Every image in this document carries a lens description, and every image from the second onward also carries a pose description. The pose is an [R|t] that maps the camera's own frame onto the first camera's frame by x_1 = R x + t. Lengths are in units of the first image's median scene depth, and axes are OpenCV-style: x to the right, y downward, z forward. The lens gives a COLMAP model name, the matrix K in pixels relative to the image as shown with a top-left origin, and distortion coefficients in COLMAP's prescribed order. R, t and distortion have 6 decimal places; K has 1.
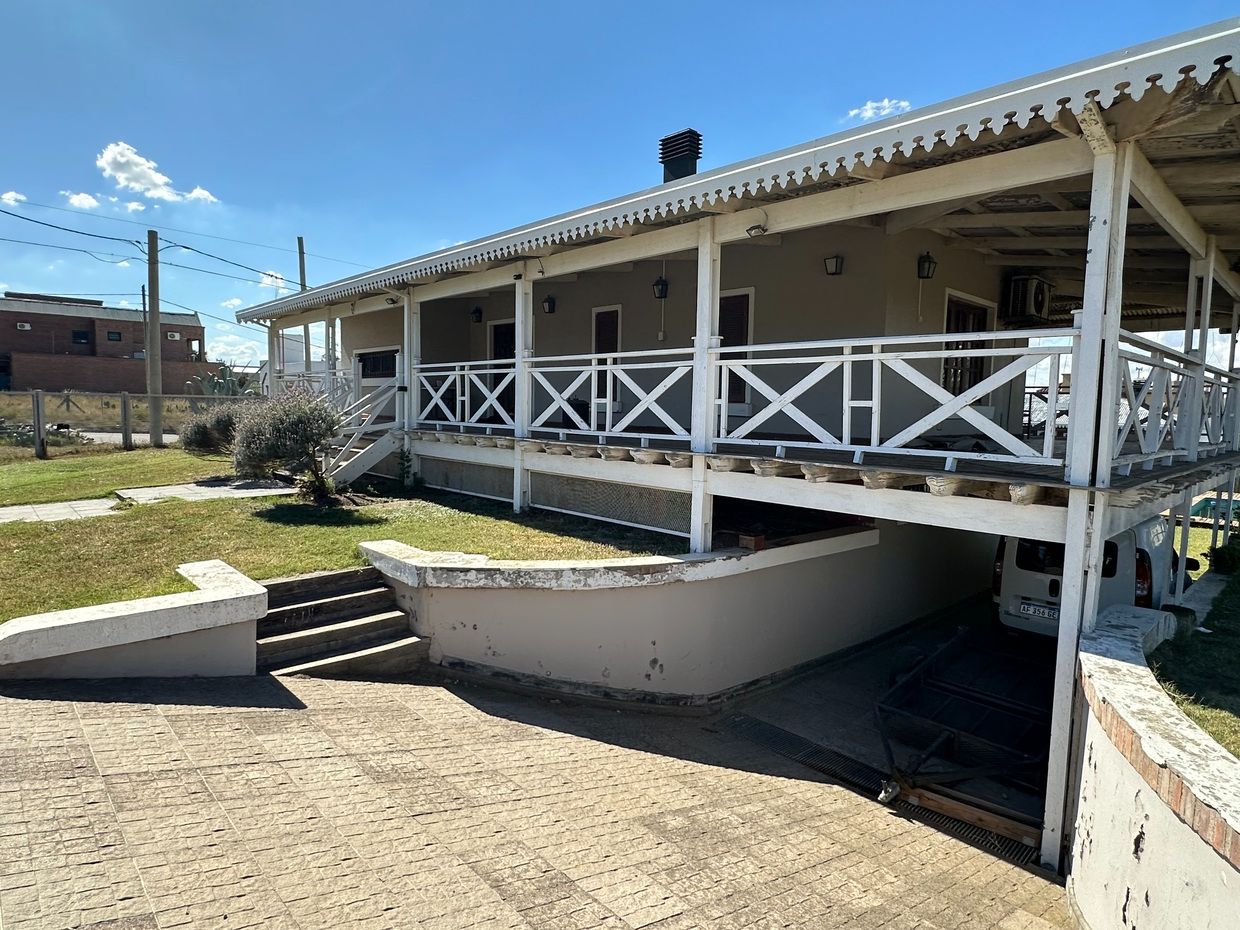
lens RADIAL K [[695.9, 0, 619.2], [0, 695.9, 465.0], [0, 0, 1]] dist [0.004736, -0.004487]
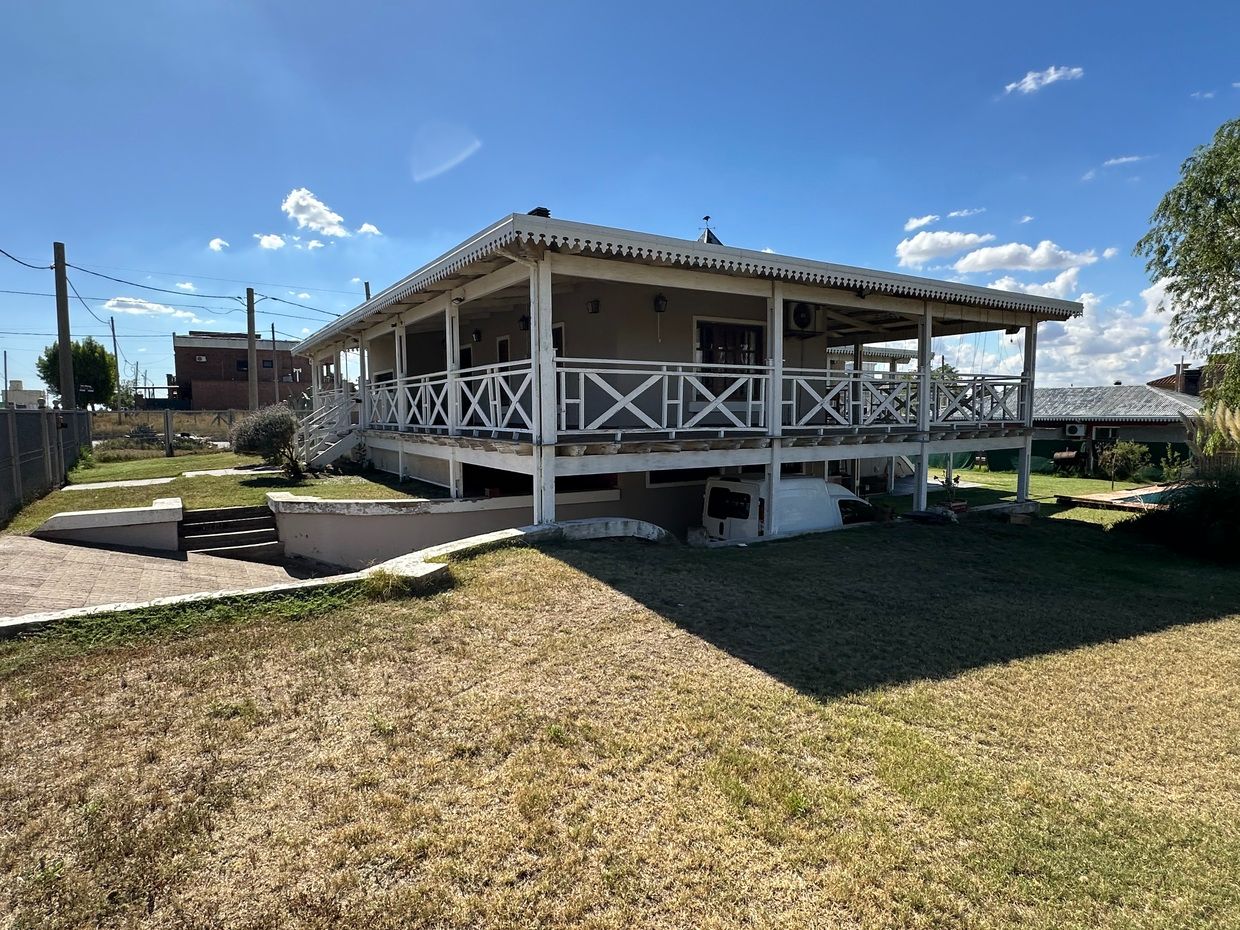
lens RADIAL K [[695.9, 0, 623.0], [0, 695.9, 465.6], [0, 0, 1]] dist [0.004736, -0.004487]
pose [[0.981838, -0.011532, -0.189370, 0.485521], [0.009851, 0.999903, -0.009812, 0.042985], [0.189465, 0.007768, 0.981857, -0.304097]]
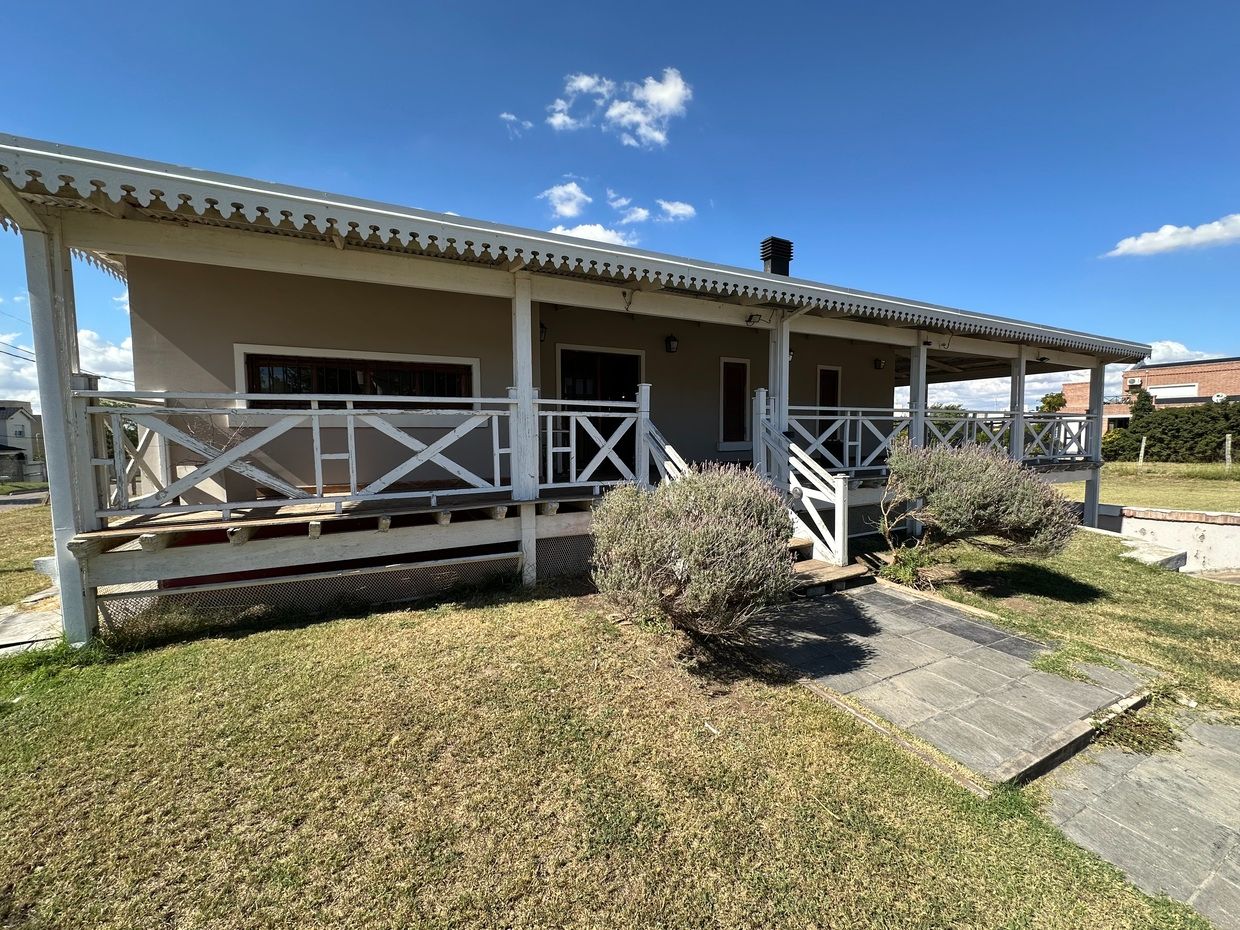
lens RADIAL K [[570.0, 0, 591.9], [0, 570.0, 492.5], [0, 0, 1]] dist [-0.012357, -0.000096]
pose [[0.235642, -0.091737, 0.967500, -0.828553], [0.116636, 0.991009, 0.065559, -0.091317], [-0.964816, 0.097397, 0.244223, 0.869503]]
